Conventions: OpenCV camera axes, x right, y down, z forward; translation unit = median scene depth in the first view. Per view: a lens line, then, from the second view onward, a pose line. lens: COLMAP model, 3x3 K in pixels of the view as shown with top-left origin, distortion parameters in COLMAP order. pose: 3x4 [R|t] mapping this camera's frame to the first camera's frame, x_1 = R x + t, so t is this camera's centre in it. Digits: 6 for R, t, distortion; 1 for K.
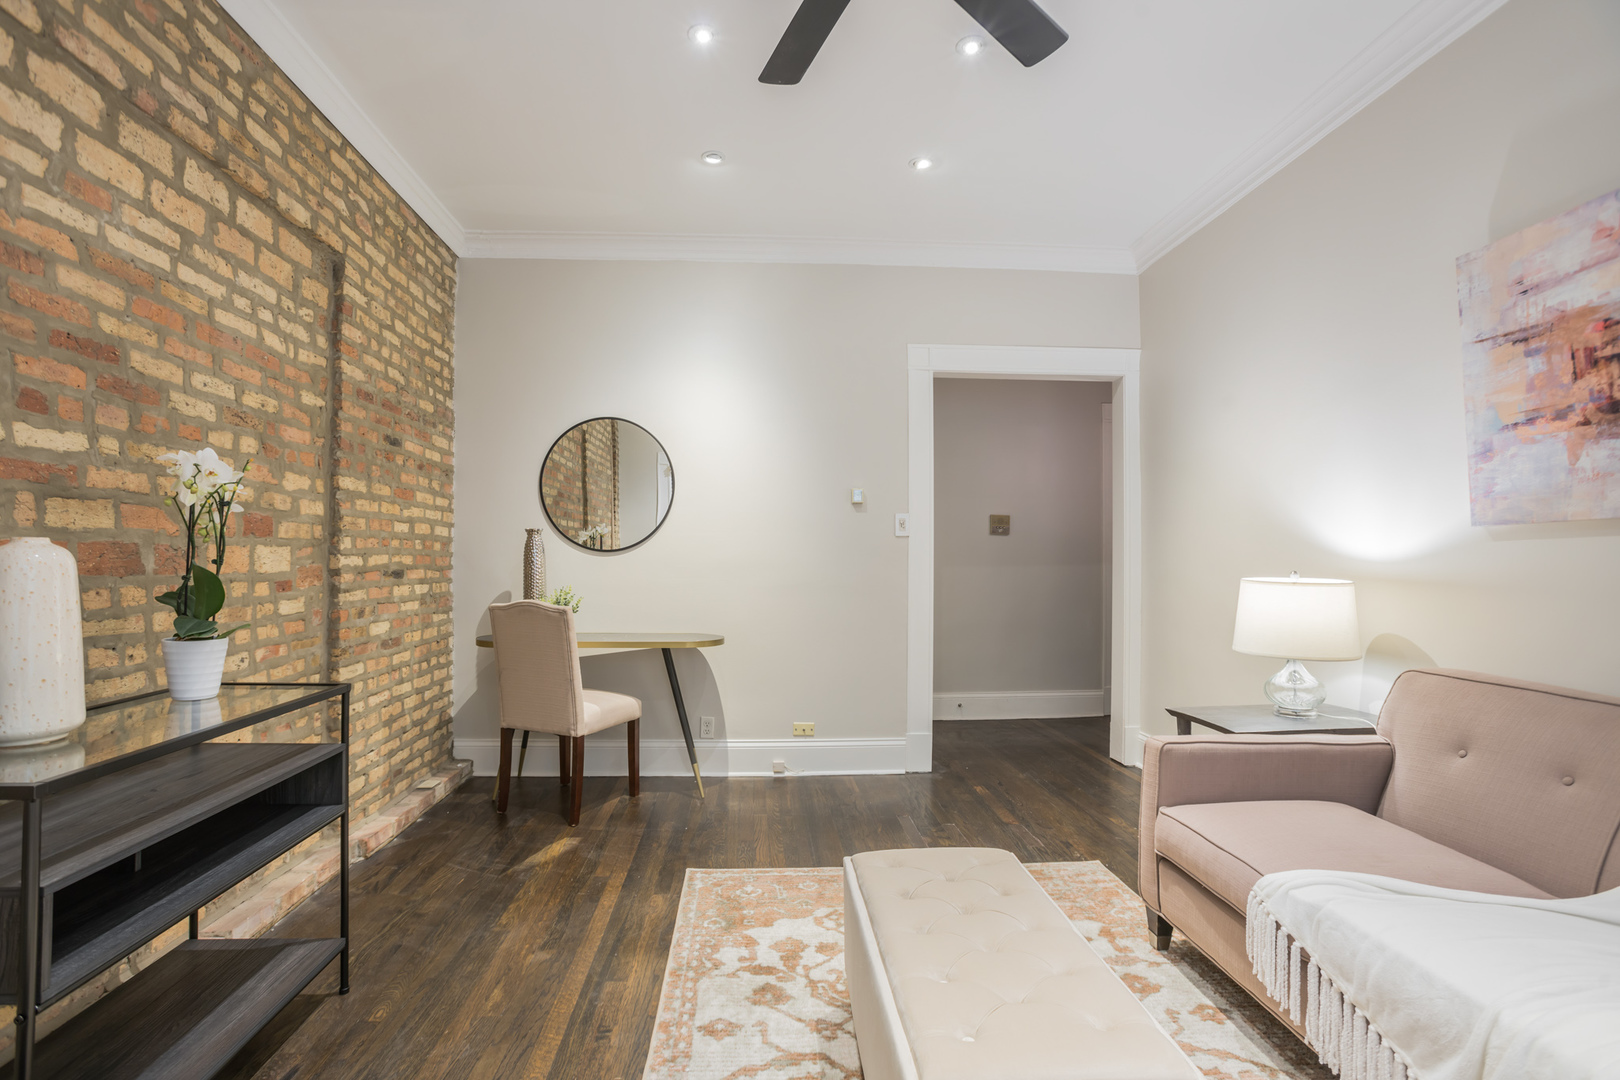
lens RADIAL K [[762.2, 0, 789.1], [0, 762.2, 554.7], [0, 0, 1]] dist [-0.023597, 0.001289]
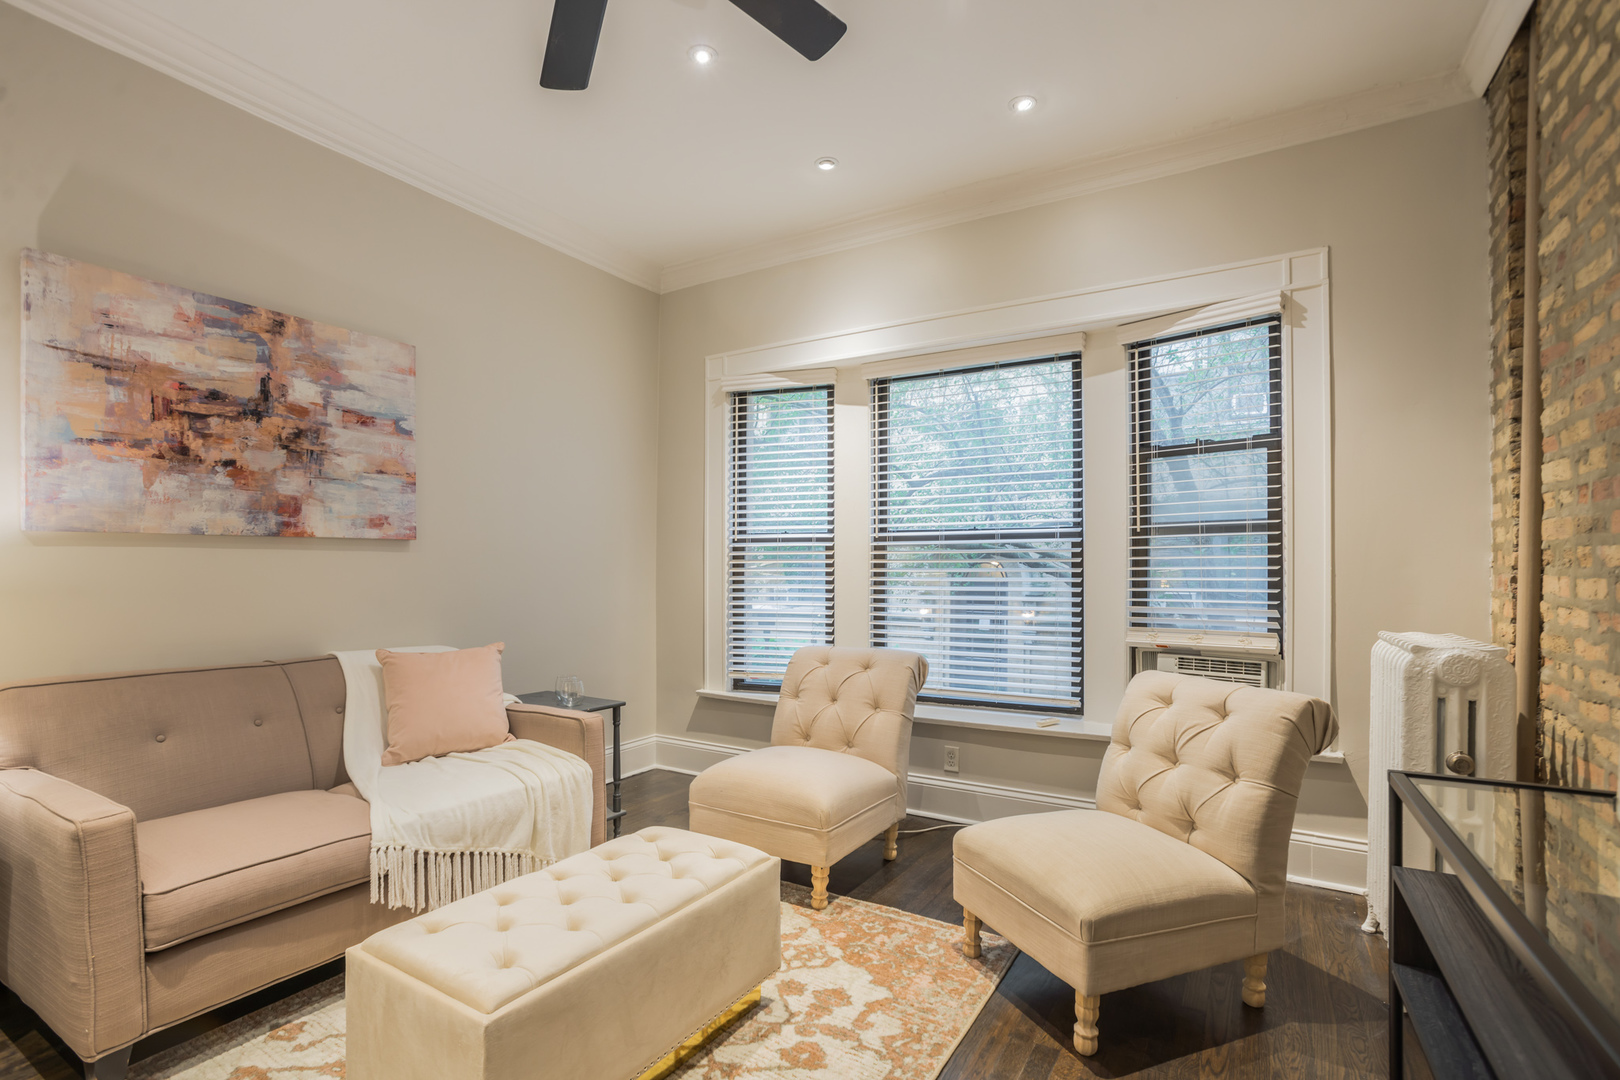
lens RADIAL K [[756.7, 0, 787.0], [0, 756.7, 572.4], [0, 0, 1]] dist [-0.034273, 0.010244]
pose [[-0.826472, -0.008092, 0.562920, -0.493770], [-0.010907, 0.999939, -0.001640, 0.008539], [-0.562872, -0.007495, -0.826510, 1.382603]]
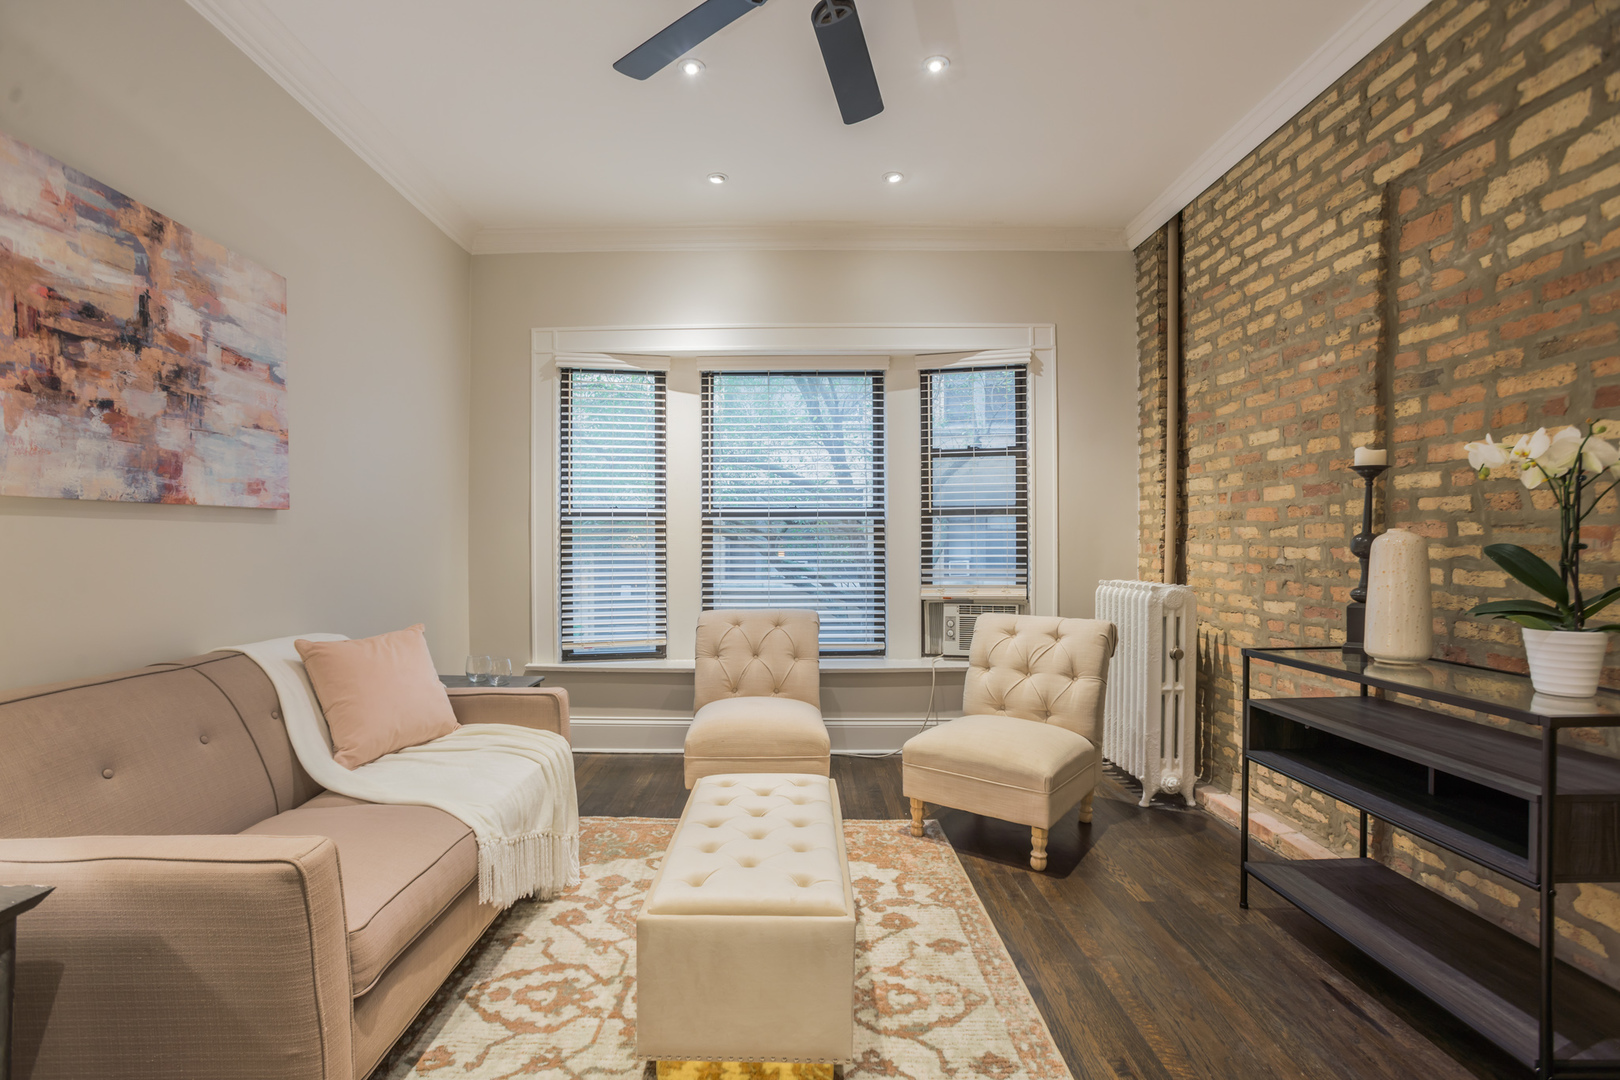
lens RADIAL K [[717.1, 0, 786.7], [0, 717.1, 557.6], [0, 0, 1]] dist [-0.040738, 0.012430]
pose [[-0.998319, -0.002711, 0.057893, 0.100011], [-0.001963, 0.999914, 0.012971, 0.013141], [-0.057924, 0.012835, -0.998239, 1.717486]]
